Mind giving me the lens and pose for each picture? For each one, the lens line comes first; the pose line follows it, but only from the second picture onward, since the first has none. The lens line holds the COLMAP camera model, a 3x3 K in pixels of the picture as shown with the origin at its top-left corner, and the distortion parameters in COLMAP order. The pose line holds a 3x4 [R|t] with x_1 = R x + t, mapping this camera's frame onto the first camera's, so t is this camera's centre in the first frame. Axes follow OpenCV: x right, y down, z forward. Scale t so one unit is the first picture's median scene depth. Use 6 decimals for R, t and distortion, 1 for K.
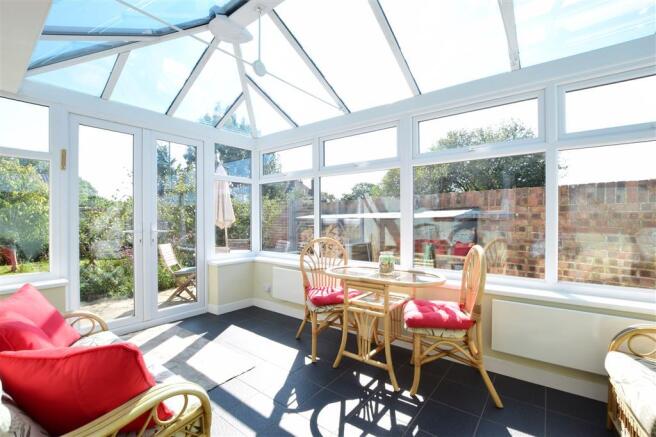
lens RADIAL K [[292.4, 0, 328.0], [0, 292.4, 218.5], [0, 0, 1]] dist [-0.019130, -0.000101]
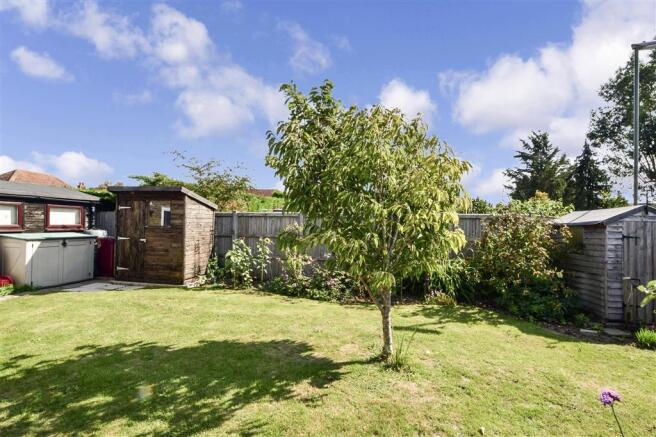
lens RADIAL K [[292.4, 0, 328.0], [0, 292.4, 218.5], [0, 0, 1]] dist [-0.019130, -0.000101]
pose [[0.454238, 0.007560, -0.890848, -0.718919], [-0.021616, 0.999763, -0.002538, -0.030081], [0.890618, 0.020410, 0.454294, 0.687346]]
